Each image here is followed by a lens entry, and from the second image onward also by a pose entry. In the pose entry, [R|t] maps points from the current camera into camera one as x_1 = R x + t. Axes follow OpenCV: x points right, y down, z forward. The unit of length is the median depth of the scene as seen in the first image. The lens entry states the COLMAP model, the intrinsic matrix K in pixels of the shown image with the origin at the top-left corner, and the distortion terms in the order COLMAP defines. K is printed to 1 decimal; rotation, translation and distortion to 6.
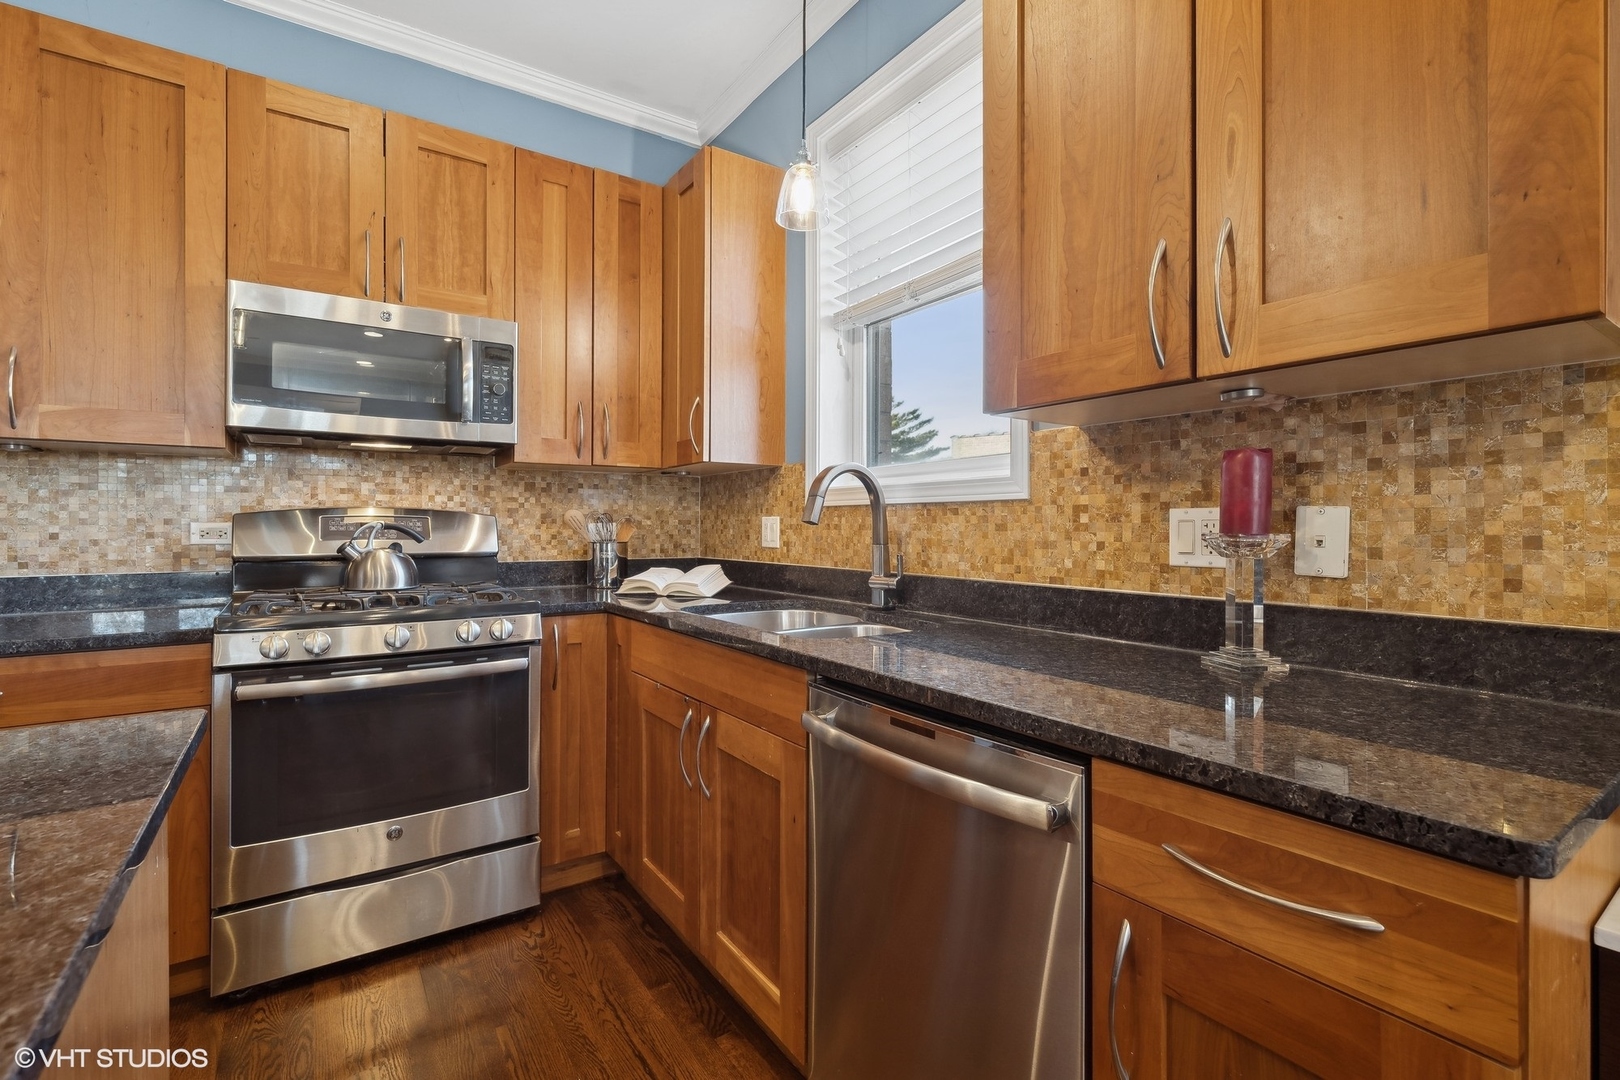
lens RADIAL K [[738.0, 0, 809.0], [0, 738.0, 523.8], [0, 0, 1]] dist [0.000074, -0.000429]
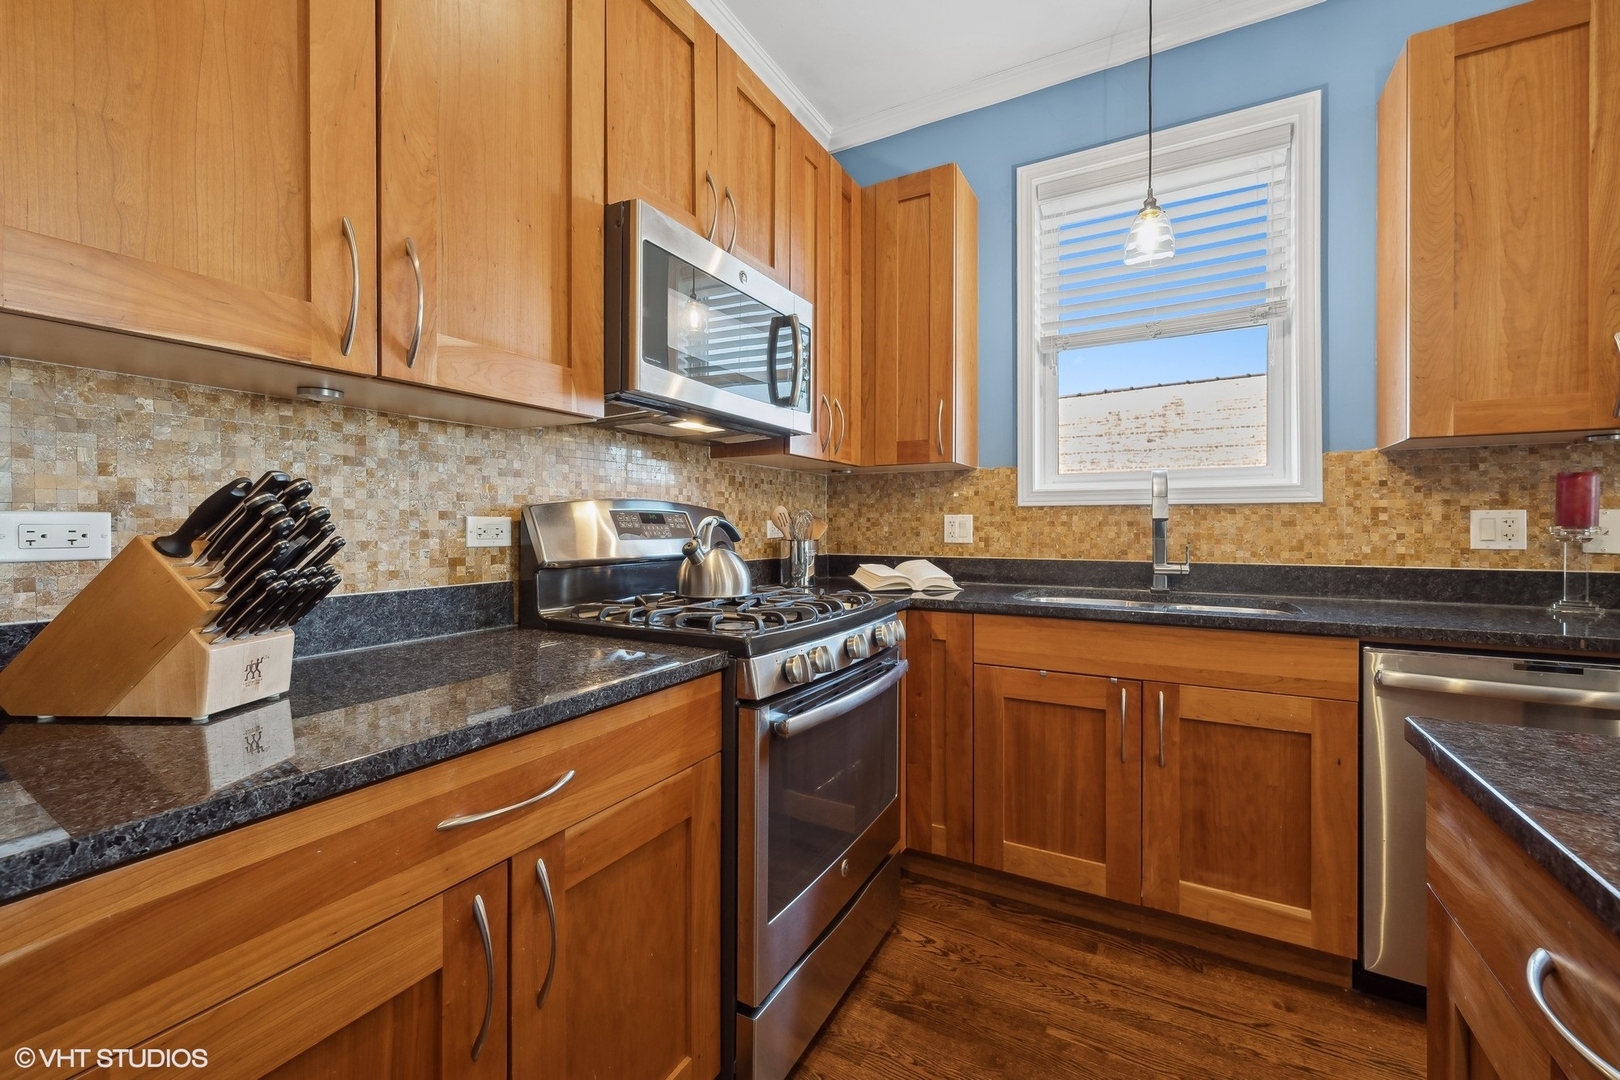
lens RADIAL K [[660.4, 0, 827.3], [0, 660.4, 527.2], [0, 0, 1]] dist [0.006668, -0.000083]
pose [[0.892601, -0.001394, 0.450845, -0.943819], [-0.000898, 0.999988, 0.004870, 0.005919], [-0.450847, -0.004751, 0.892589, 0.302215]]
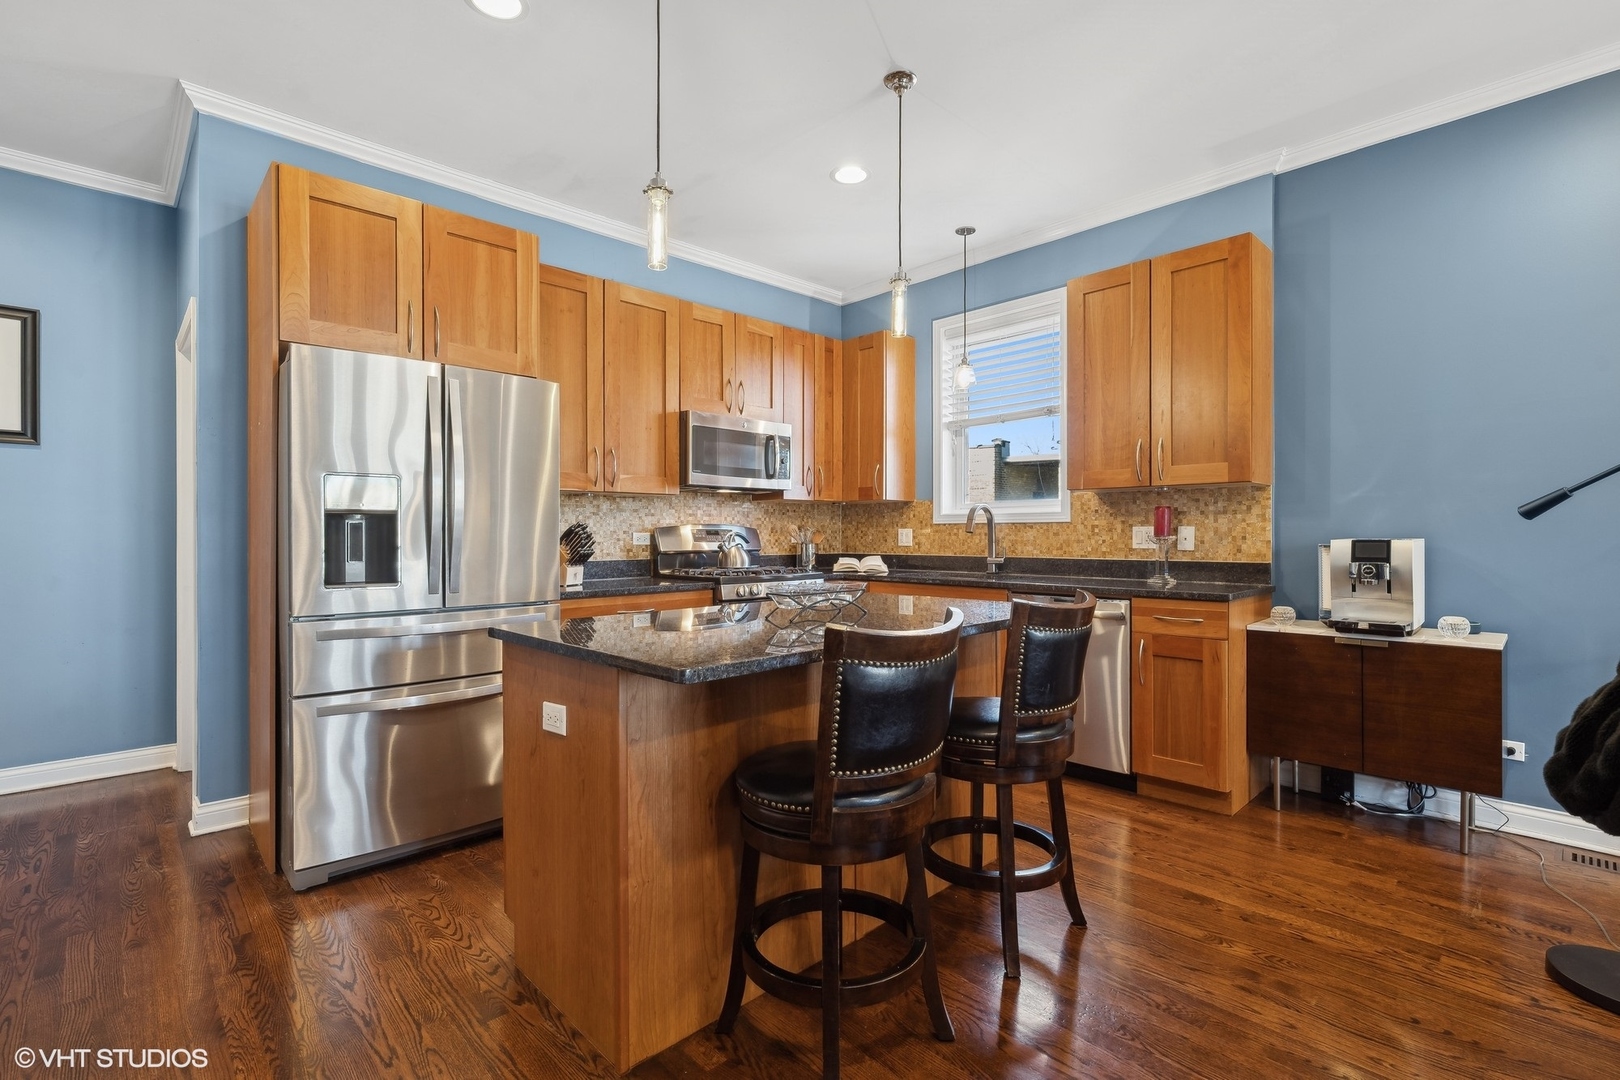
lens RADIAL K [[738.0, 0, 825.1], [0, 738.0, 541.8], [0, 0, 1]] dist [0.000074, -0.000429]
pose [[0.985109, -0.004499, 0.171870, -0.788423], [0.002377, 0.999918, 0.012551, -0.001894], [-0.171912, -0.011956, 0.985040, -1.059631]]
